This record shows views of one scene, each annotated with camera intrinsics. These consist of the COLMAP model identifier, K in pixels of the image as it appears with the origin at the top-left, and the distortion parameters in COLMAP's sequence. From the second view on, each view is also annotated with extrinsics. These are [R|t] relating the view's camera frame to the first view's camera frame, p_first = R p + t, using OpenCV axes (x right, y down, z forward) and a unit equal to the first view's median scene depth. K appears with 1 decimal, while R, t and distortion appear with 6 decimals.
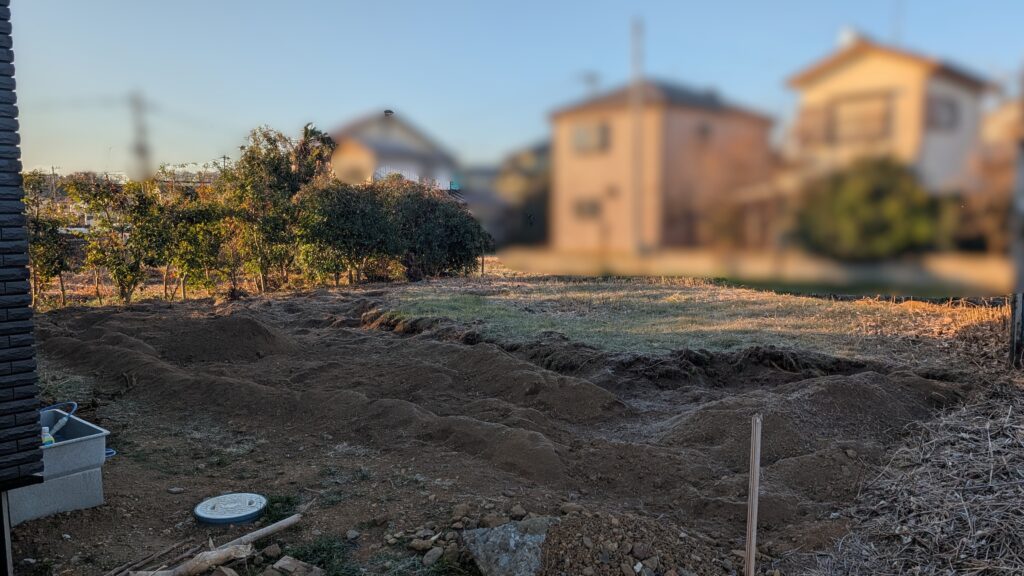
lens RADIAL K [[741.7, 0, 519.4], [0, 741.7, 289.9], [0, 0, 1]] dist [0.005785, 0.000028]
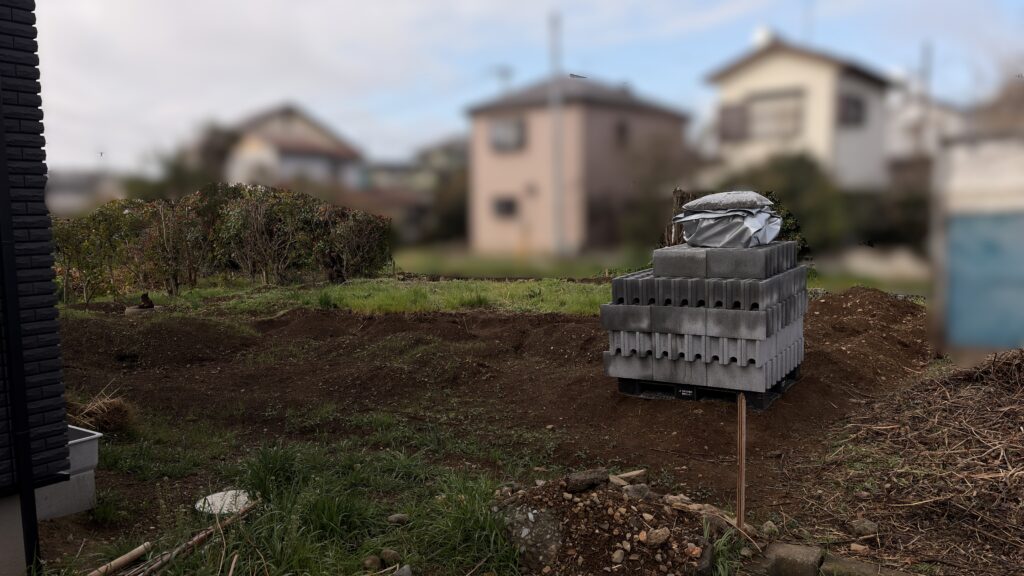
lens RADIAL K [[766.5, 0, 509.7], [0, 766.5, 287.3], [0, 0, 1]] dist [0.040050, -0.001027]
pose [[0.994116, -0.019474, 0.106558, -0.020700], [0.019972, 0.999794, -0.003613, 0.001656], [-0.106465, 0.005720, 0.994300, -0.016236]]
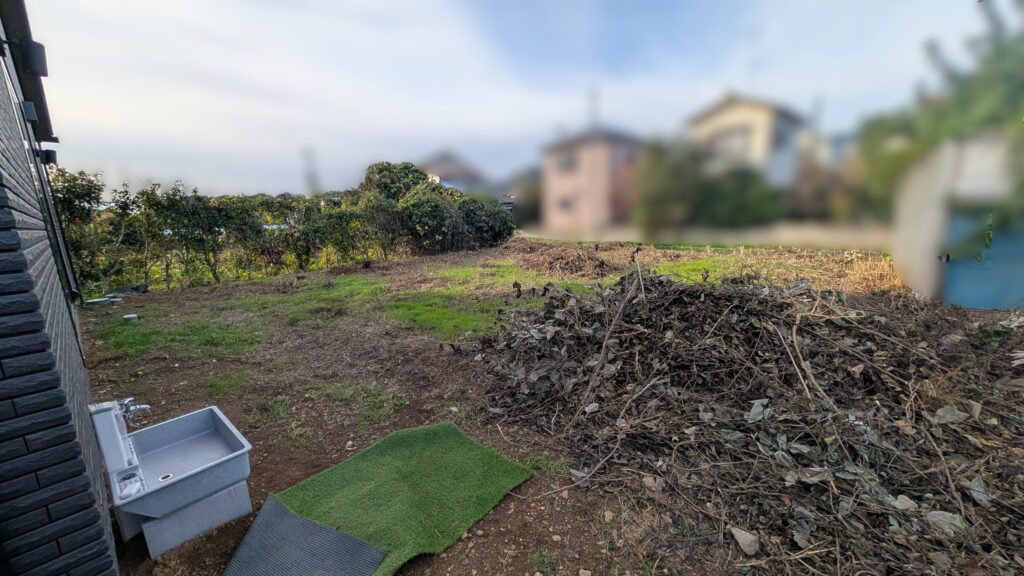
lens RADIAL K [[392.9, 0, 513.3], [0, 392.9, 288.0], [0, 0, 1]] dist [0.001673, 0.000272]
pose [[0.999282, -0.034773, -0.015071, -0.031709], [0.036075, 0.994623, 0.097072, -0.011353], [0.011614, -0.097546, 0.995163, 0.087307]]
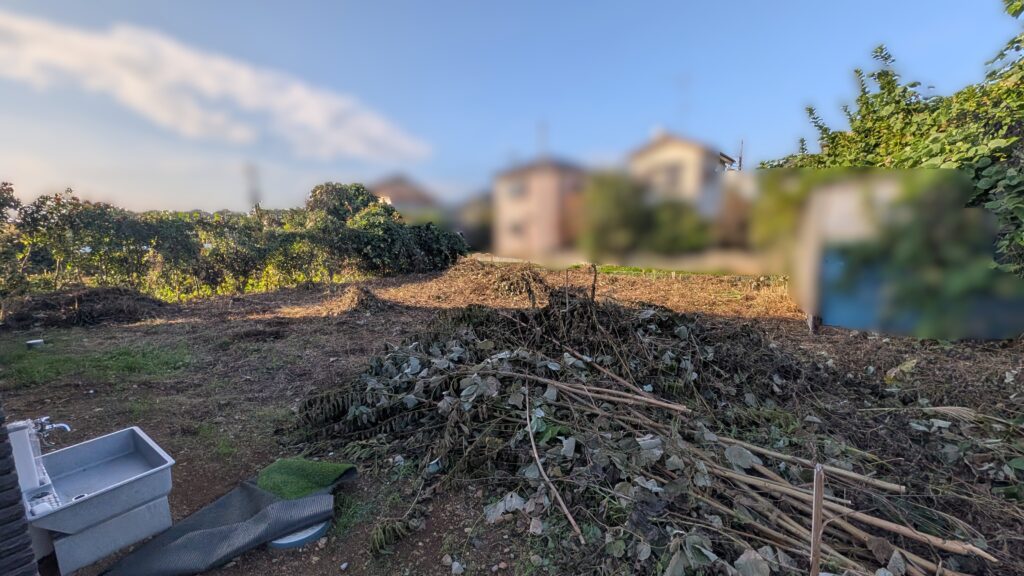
lens RADIAL K [[392.9, 0, 513.8], [0, 392.9, 287.0], [0, 0, 1]] dist [0.001673, 0.000272]
pose [[0.994383, -0.030110, 0.101466, -0.021704], [0.026020, 0.998804, 0.041394, -0.011929], [-0.102591, -0.038522, 0.993977, 0.072159]]
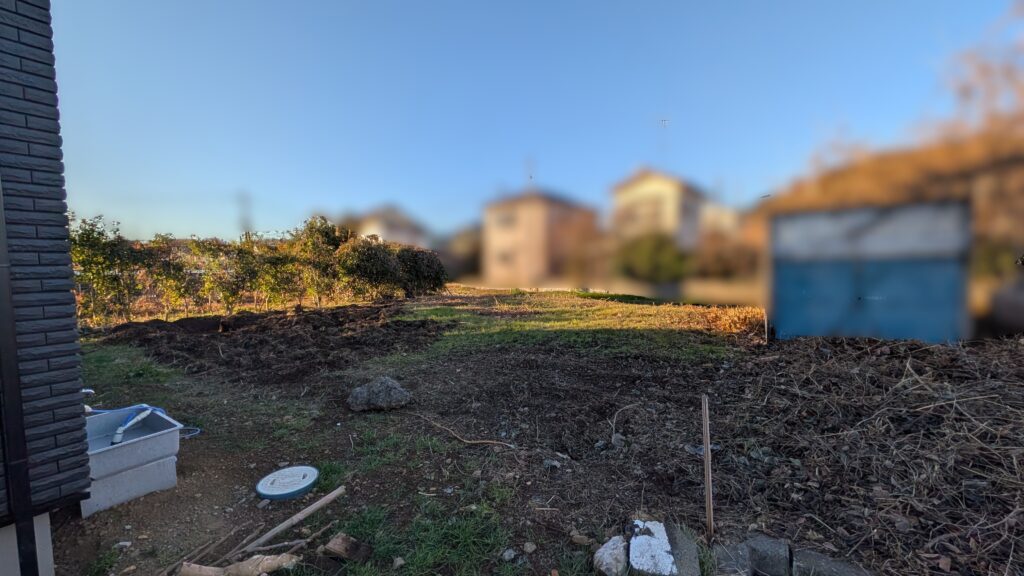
lens RADIAL K [[392.9, 0, 512.0], [0, 392.9, 290.4], [0, 0, 1]] dist [0.001673, 0.000272]
pose [[0.992227, -0.011691, 0.123894, -0.016148], [0.015266, 0.999493, -0.027945, -0.000992], [-0.123505, 0.029619, 0.991902, 0.050400]]
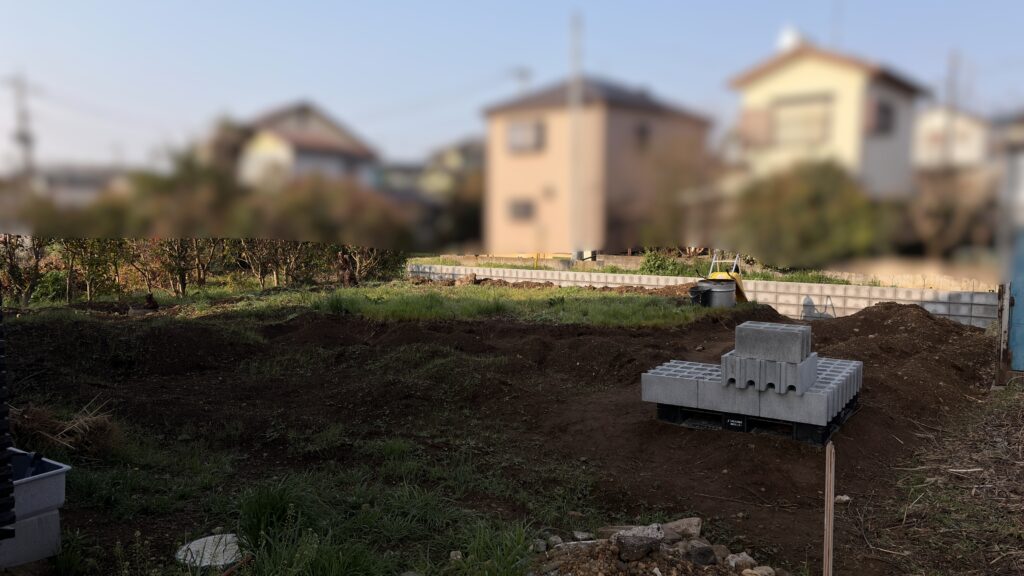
lens RADIAL K [[766.5, 0, 515.9], [0, 766.5, 290.4], [0, 0, 1]] dist [0.040050, -0.001027]
pose [[0.995121, 0.000518, 0.098664, -0.023257], [-0.000127, 0.999992, -0.003965, -0.001565], [-0.098665, 0.003933, 0.995113, 0.010626]]
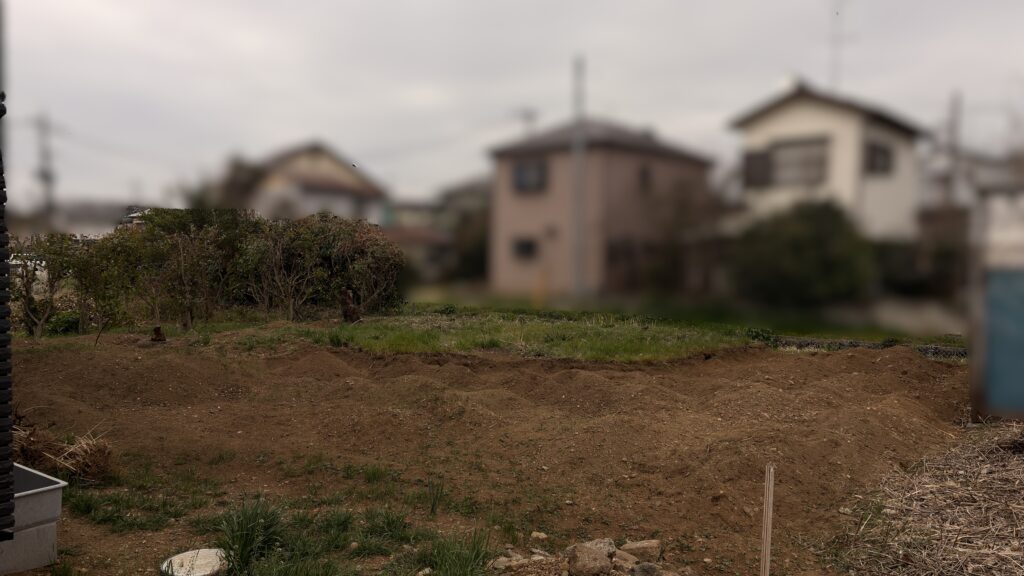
lens RADIAL K [[766.5, 0, 504.8], [0, 766.5, 282.9], [0, 0, 1]] dist [0.040050, -0.001027]
pose [[0.997250, 0.013078, 0.072950, -0.014773], [-0.008588, 0.998069, -0.061521, -0.000383], [-0.073613, 0.060725, 0.995436, -0.003492]]
